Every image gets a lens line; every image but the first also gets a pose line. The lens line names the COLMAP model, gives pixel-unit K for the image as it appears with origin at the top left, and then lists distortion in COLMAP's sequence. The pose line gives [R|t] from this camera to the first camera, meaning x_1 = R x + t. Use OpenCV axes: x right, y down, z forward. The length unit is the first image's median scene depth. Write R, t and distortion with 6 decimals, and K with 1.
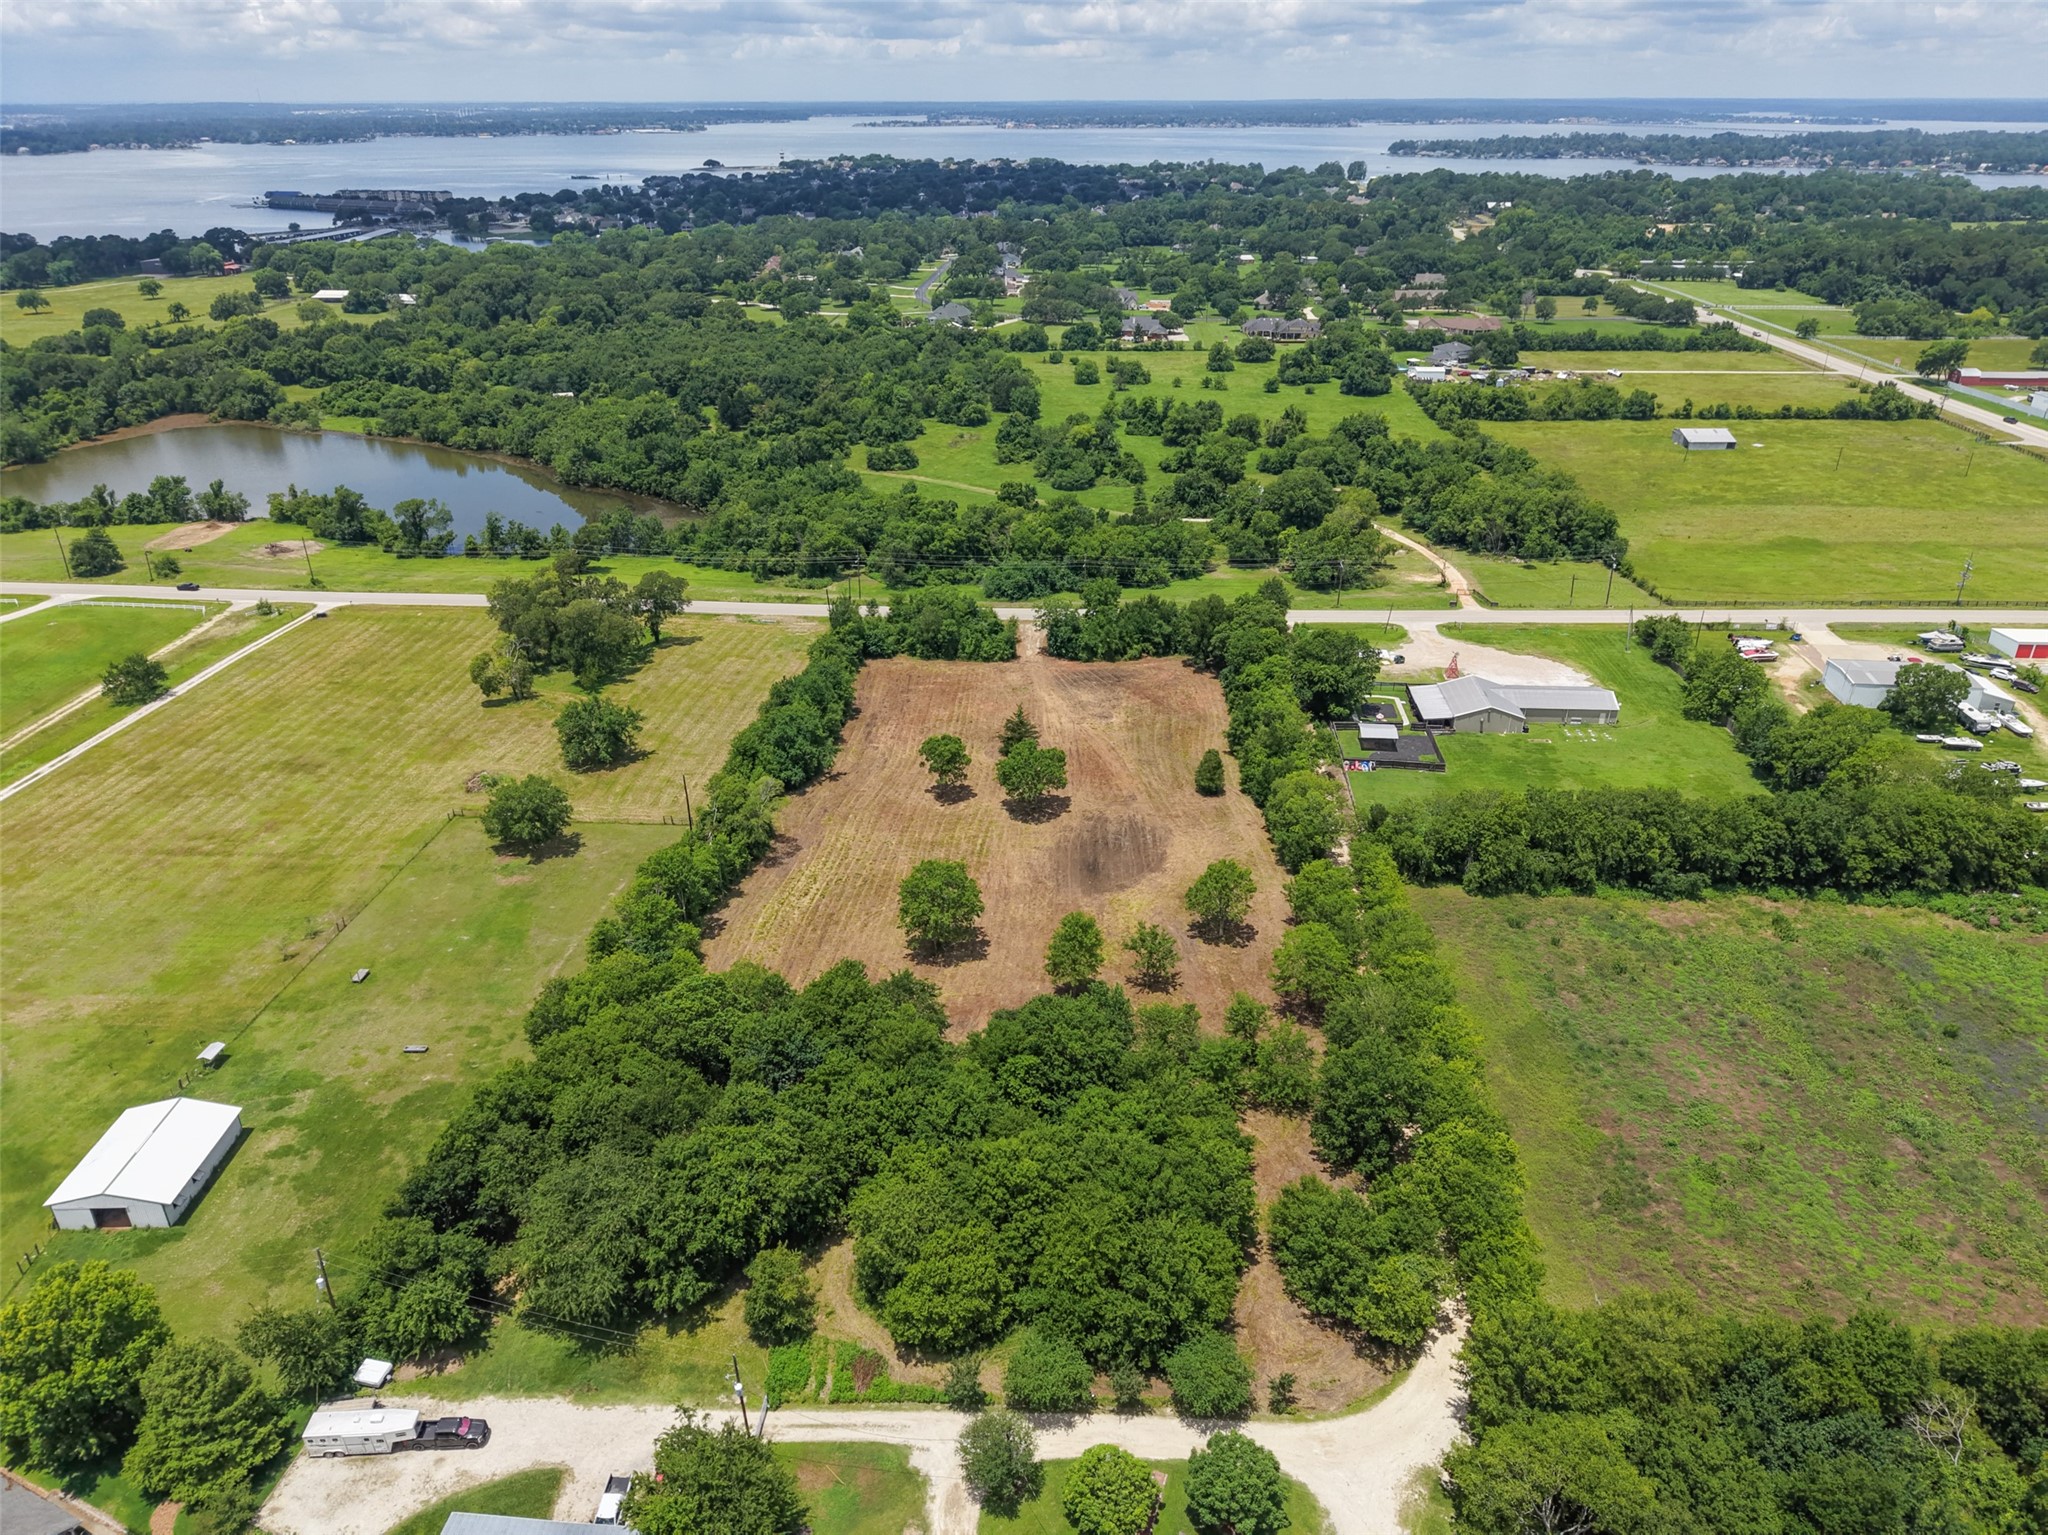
lens RADIAL K [[1365.8, 0, 1024.7], [0, 1365.8, 782.2], [0, 0, 1]] dist [0.015713, -0.013440]
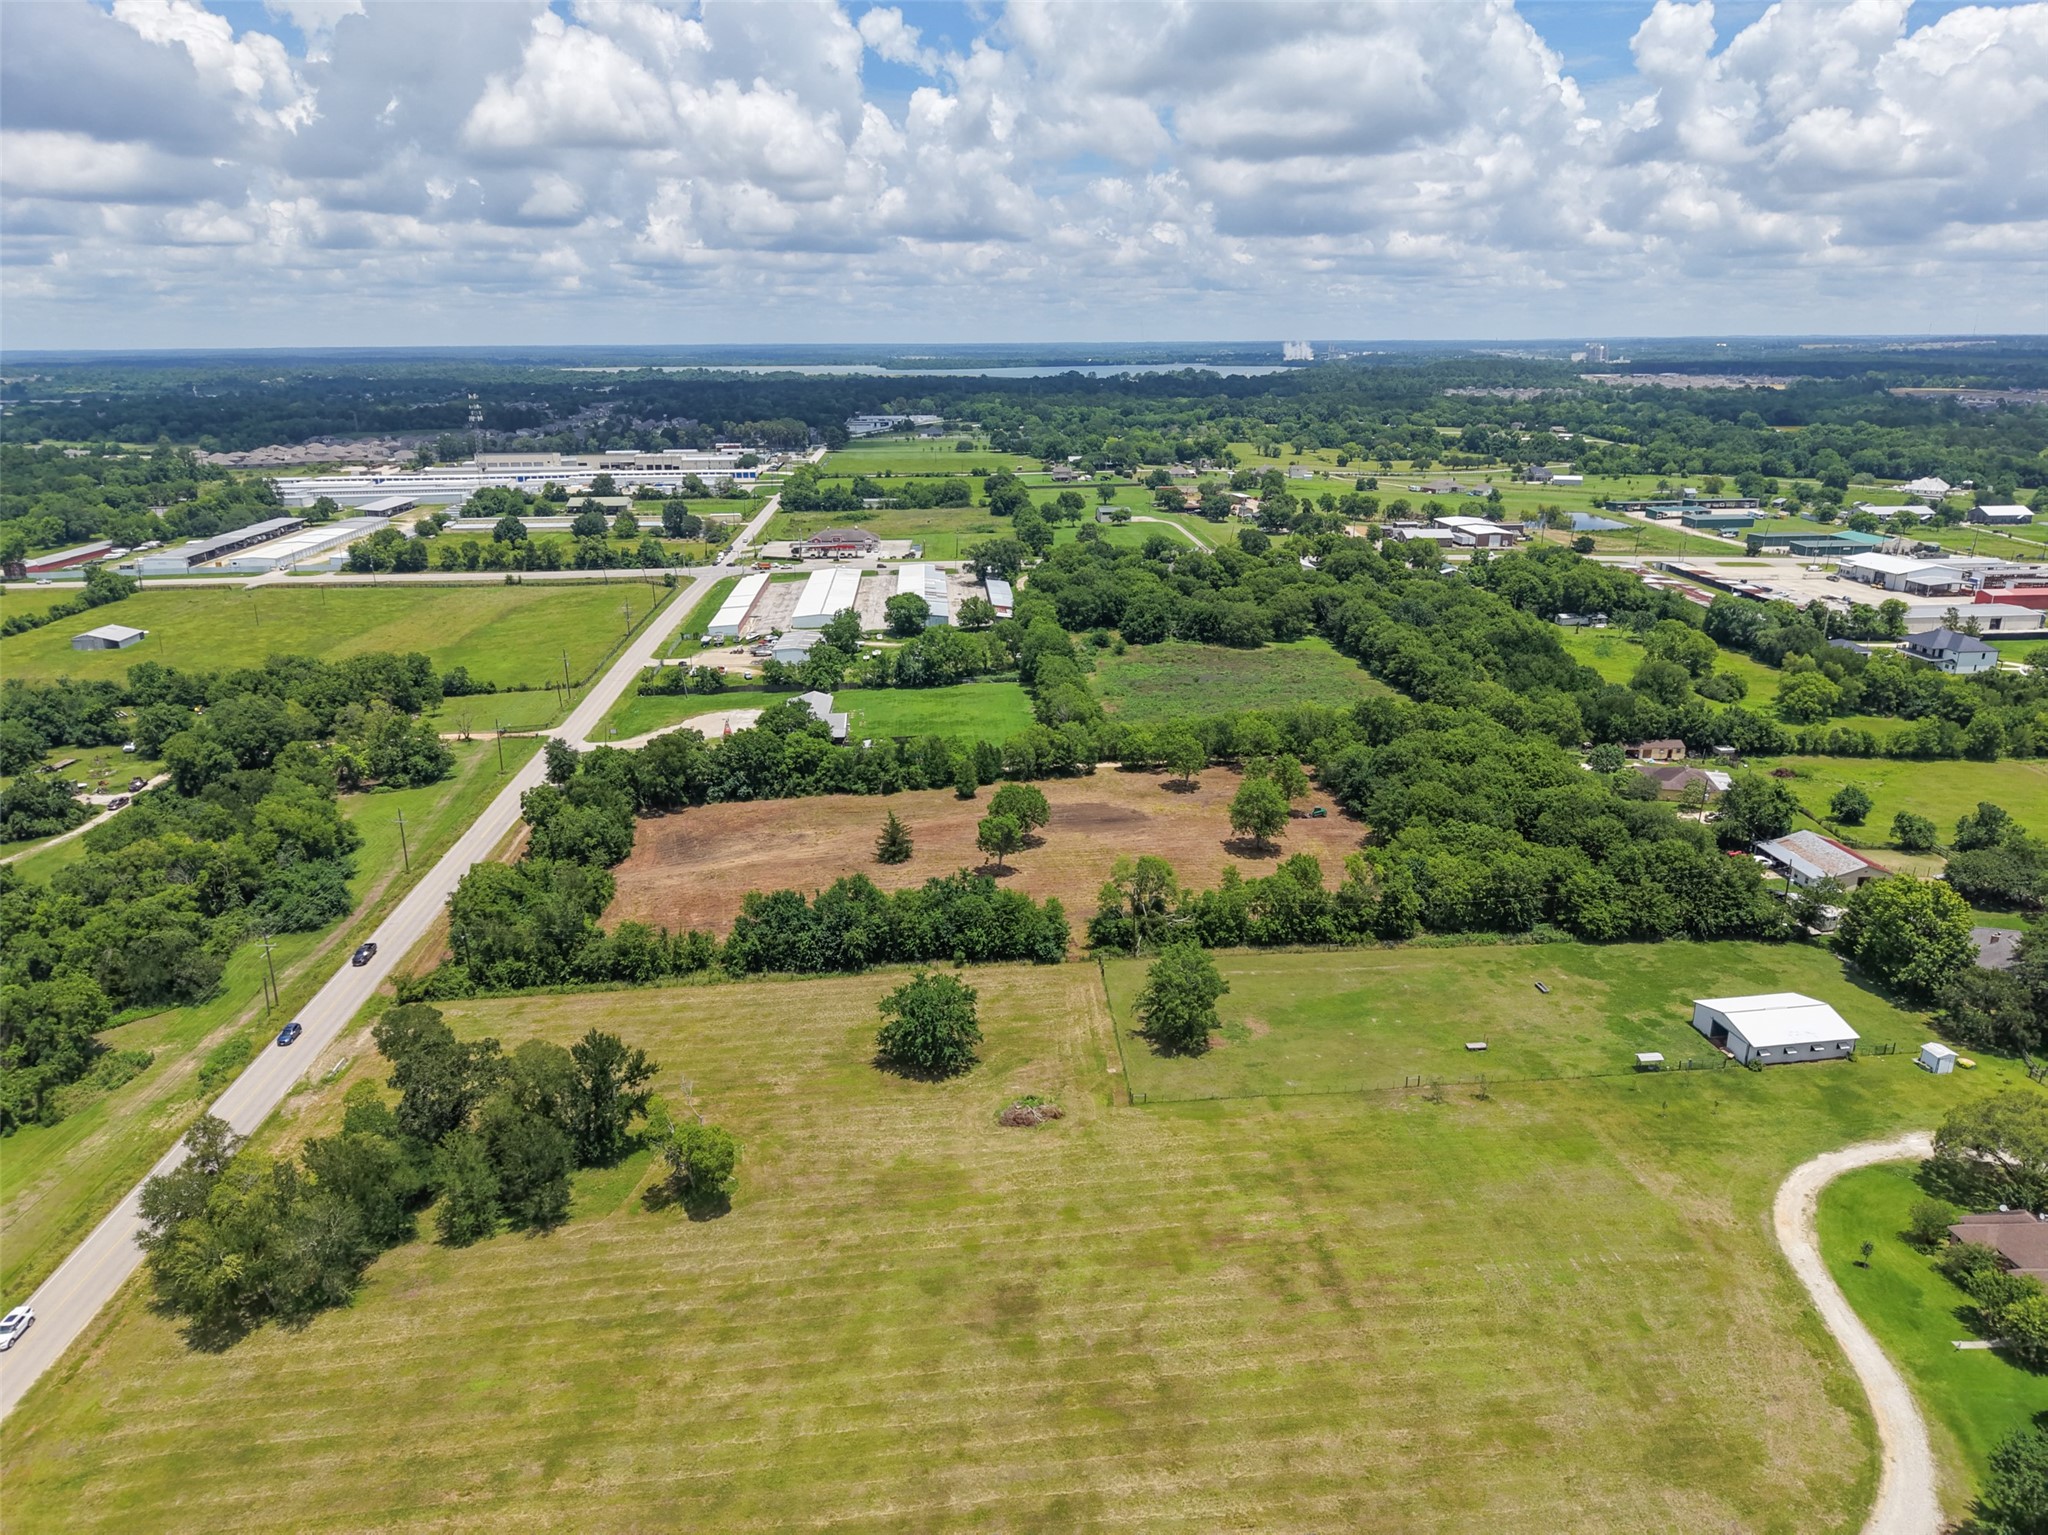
lens RADIAL K [[1370.7, 0, 1024.0], [0, 1370.7, 767.5], [0, 0, 1]] dist [0.021698, -0.022103]
pose [[-0.132321, -0.292939, 0.946931, -0.981972], [0.451164, 0.832833, 0.320686, -0.368487], [-0.882577, 0.469655, 0.021962, 0.864482]]
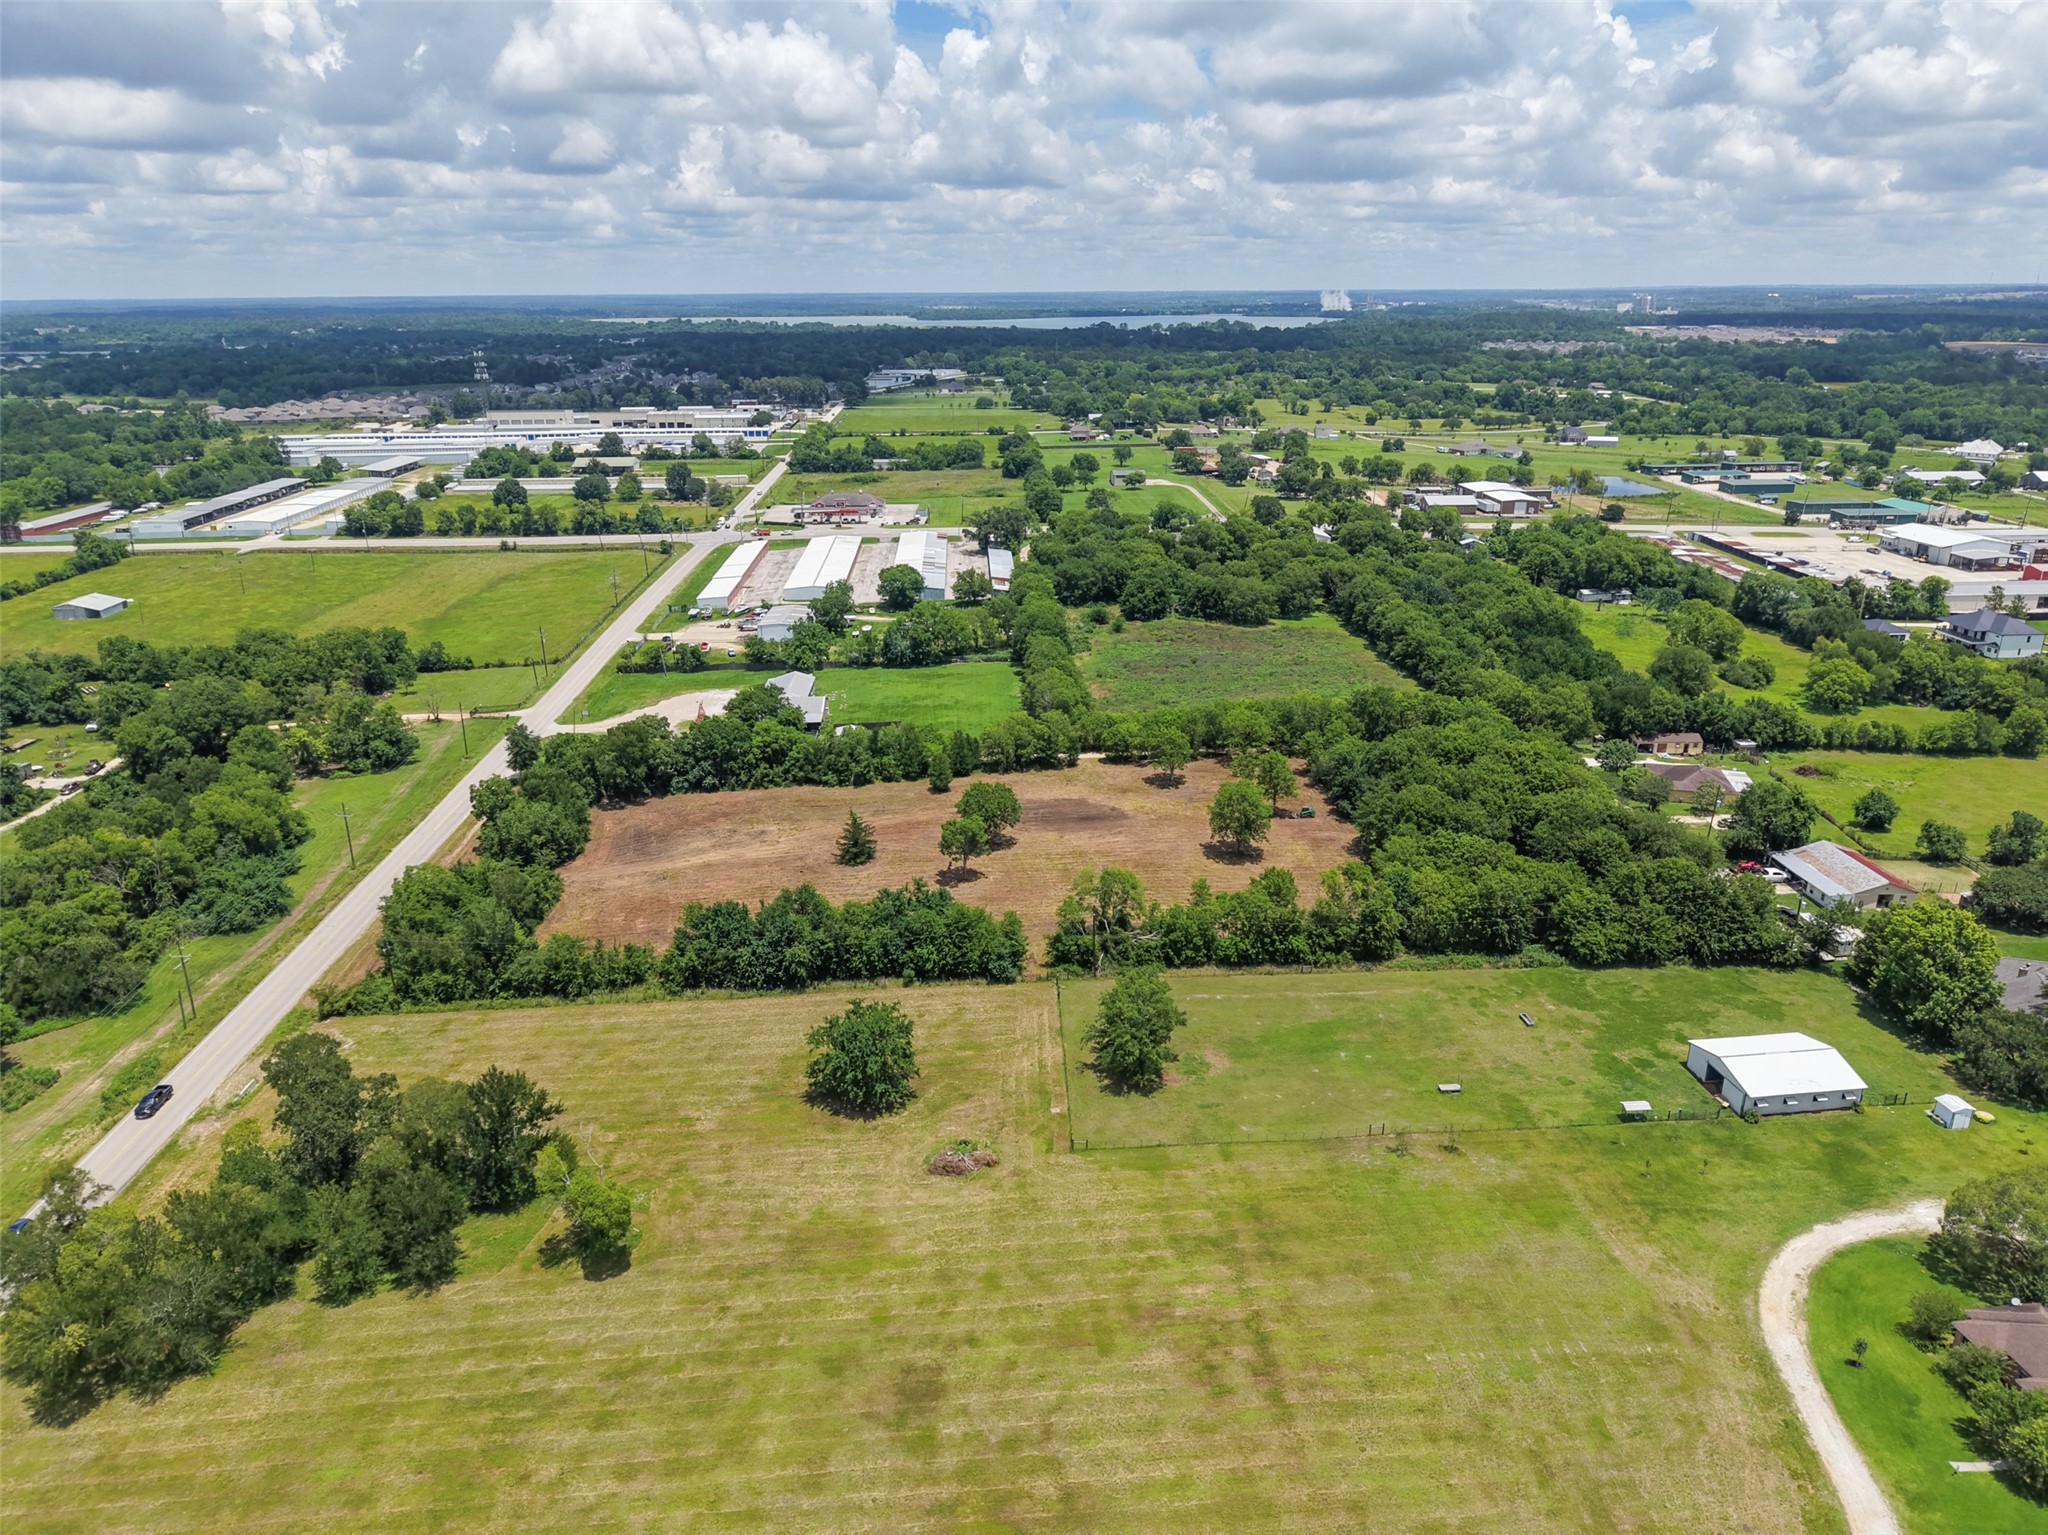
lens RADIAL K [[1370.7, 0, 1024.0], [0, 1370.7, 767.5], [0, 0, 1]] dist [0.021698, -0.022103]
pose [[-0.107572, -0.325507, 0.939401, -0.927662], [0.452474, 0.825326, 0.337793, -0.356821], [-0.885266, 0.461391, 0.058502, 0.810533]]
